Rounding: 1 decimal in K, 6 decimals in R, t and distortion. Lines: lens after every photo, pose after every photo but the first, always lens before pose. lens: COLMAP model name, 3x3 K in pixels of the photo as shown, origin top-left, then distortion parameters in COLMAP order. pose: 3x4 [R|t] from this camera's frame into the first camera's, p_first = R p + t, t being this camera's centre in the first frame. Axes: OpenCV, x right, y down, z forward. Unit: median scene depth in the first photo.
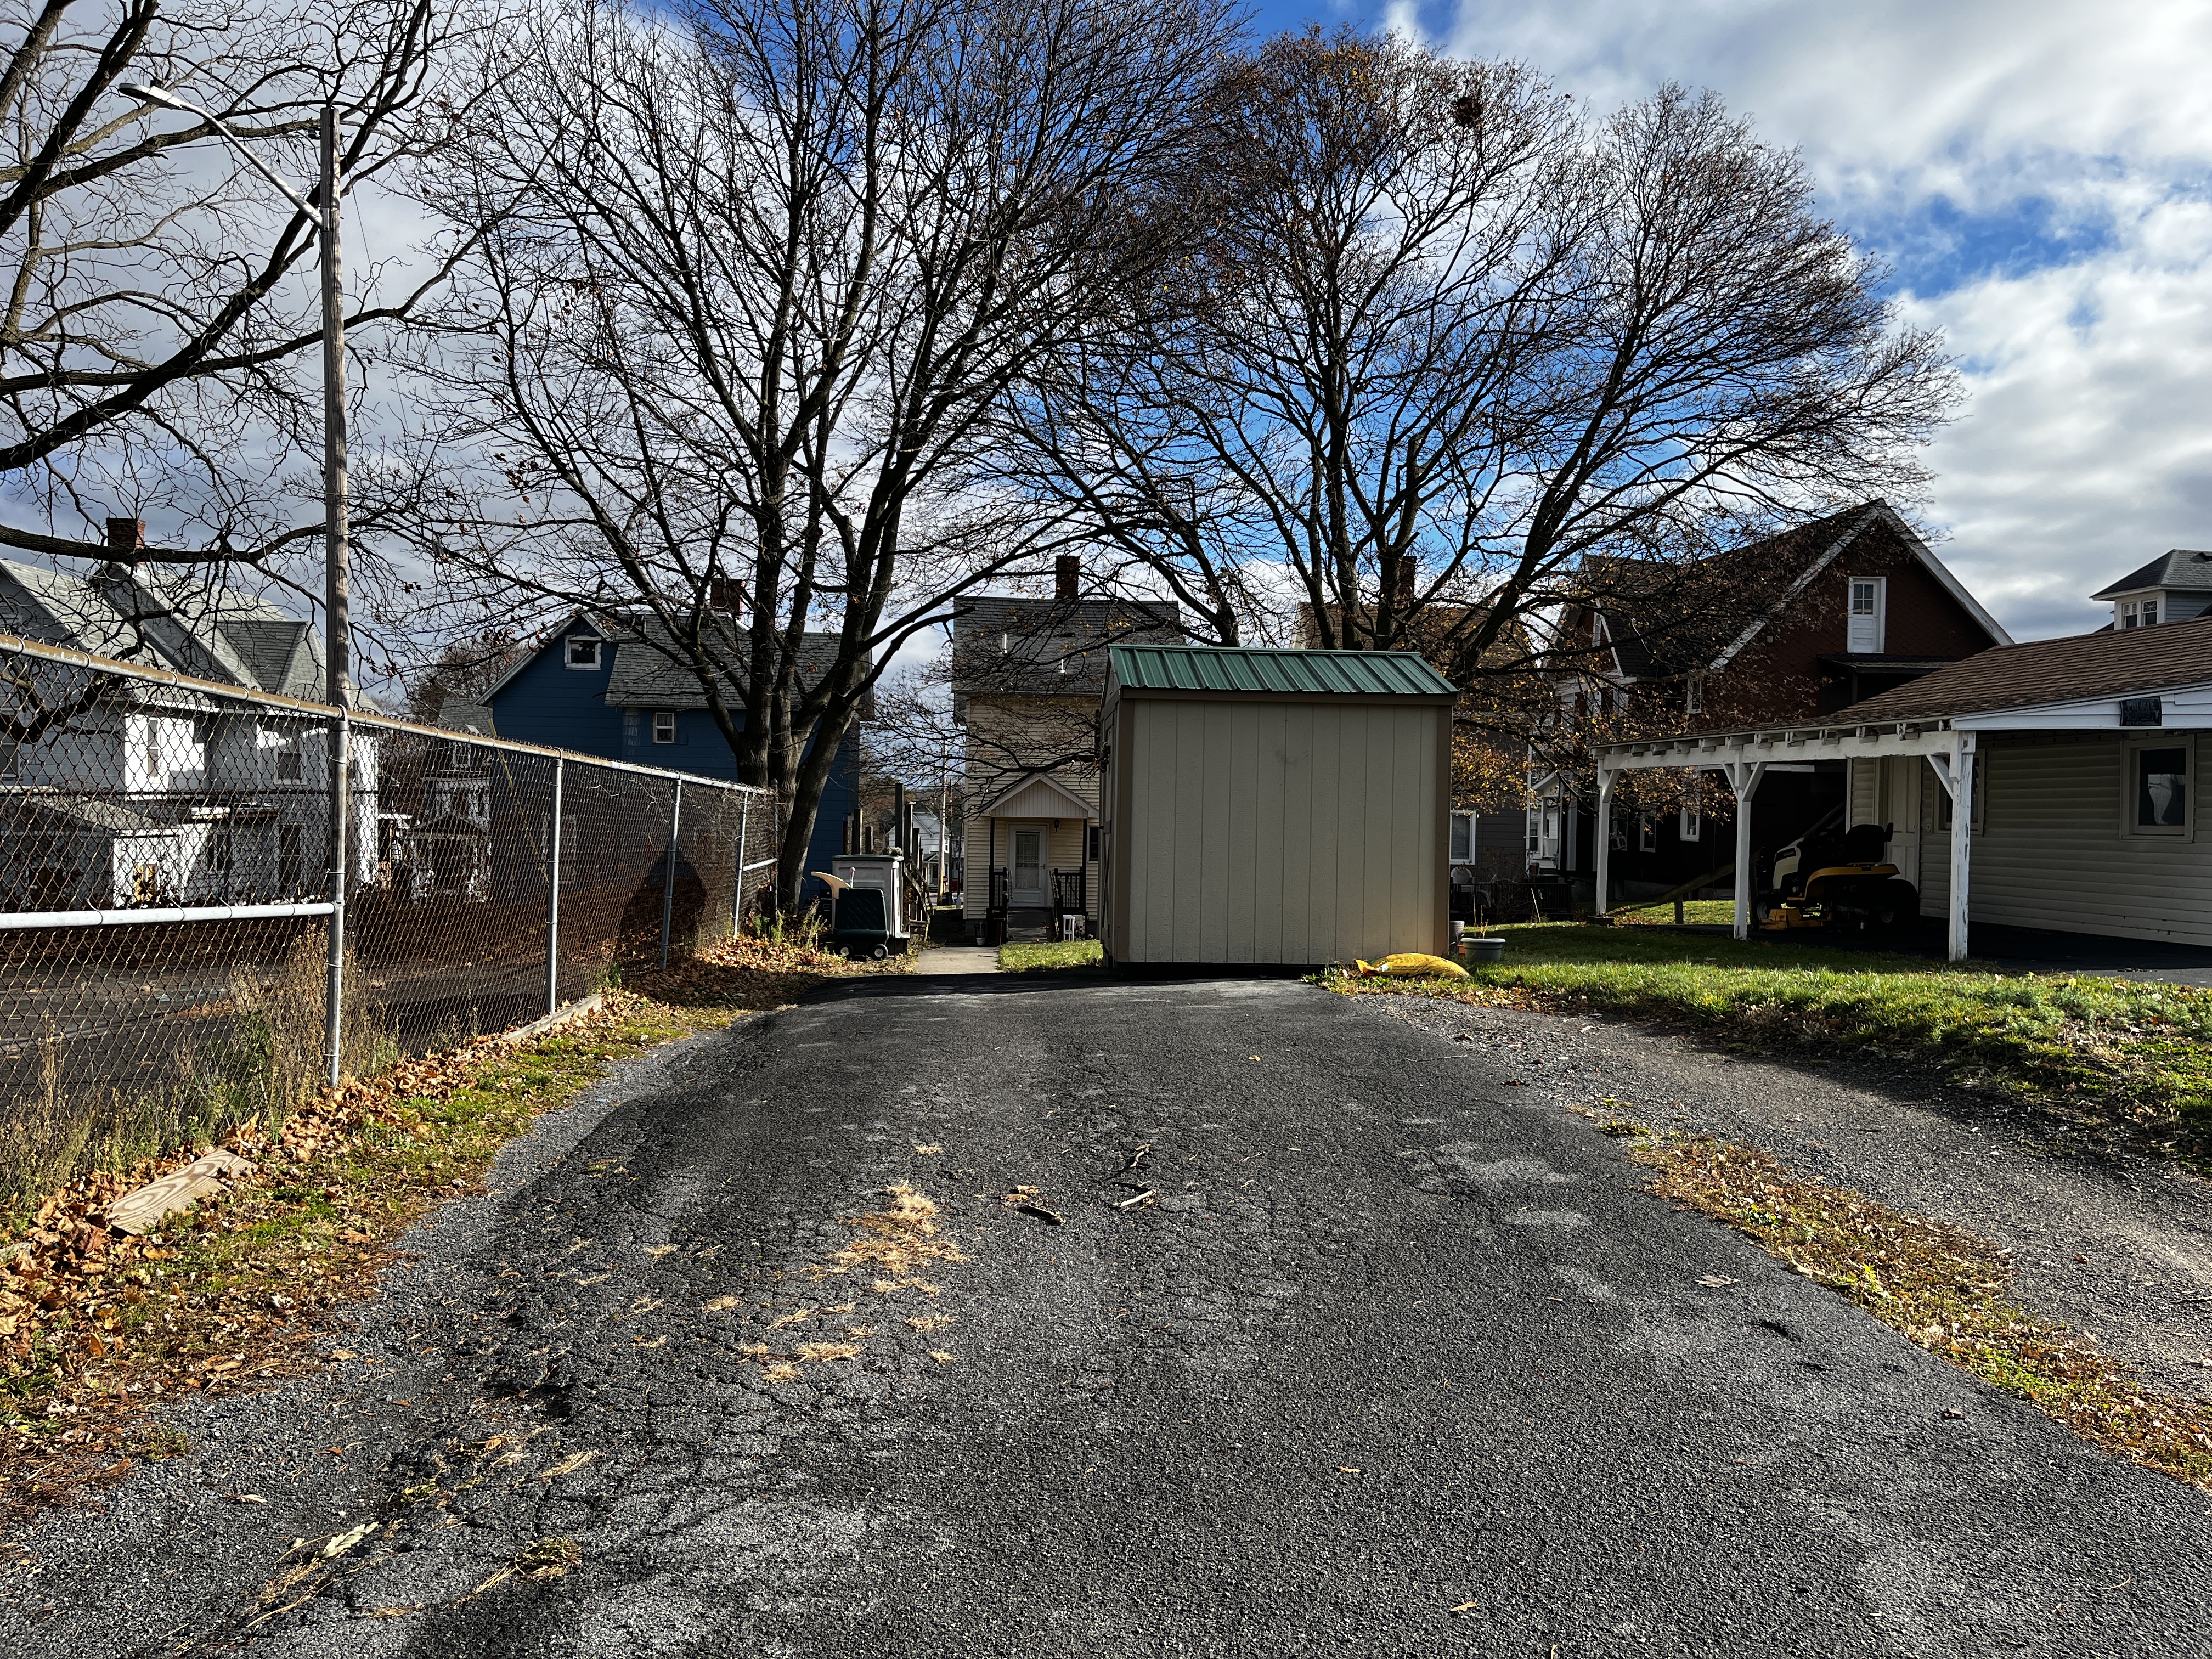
lens RADIAL K [[1671.5, 0, 1107.5], [0, 1671.5, 824.3], [0, 0, 1]] dist [0.060176, -0.072638]
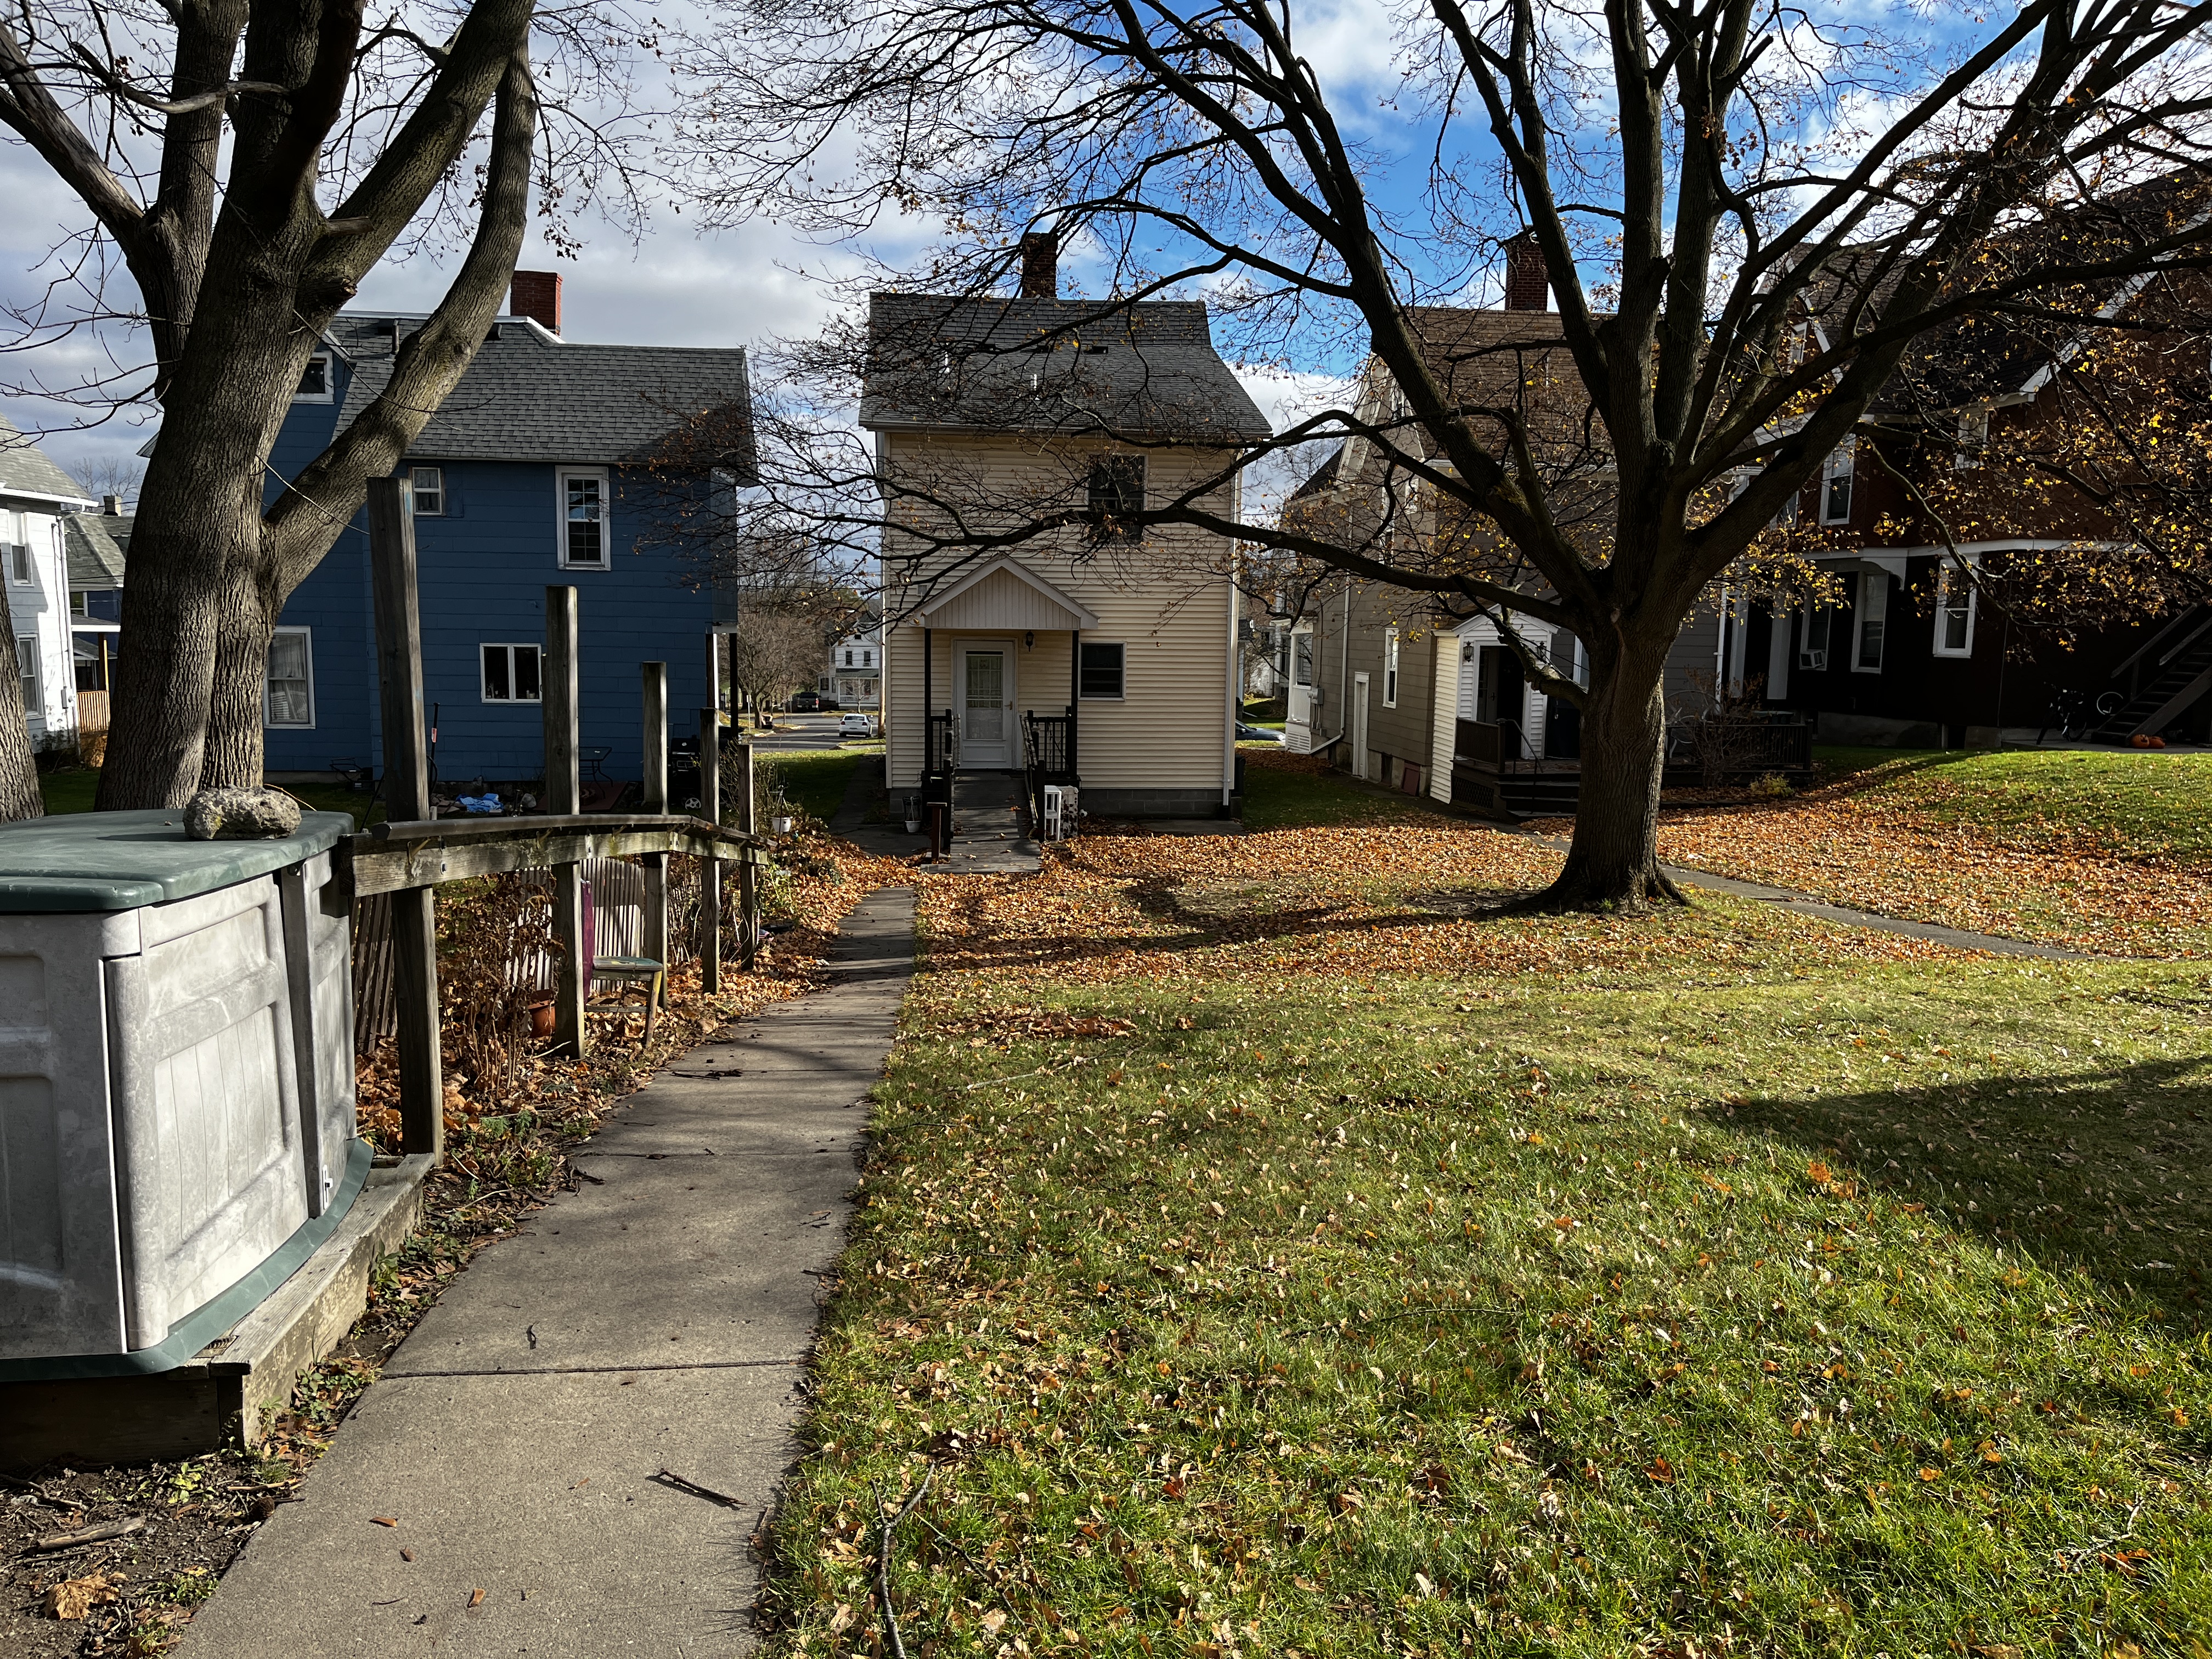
lens RADIAL K [[1671.5, 0, 1106.7], [0, 1671.5, 838.4], [0, 0, 1]] dist [0.060176, -0.072638]
pose [[0.999717, -0.005059, 0.023225, -0.017083], [0.002215, 0.992665, 0.120875, -0.001984], [-0.023667, -0.120789, 0.992396, 0.373516]]
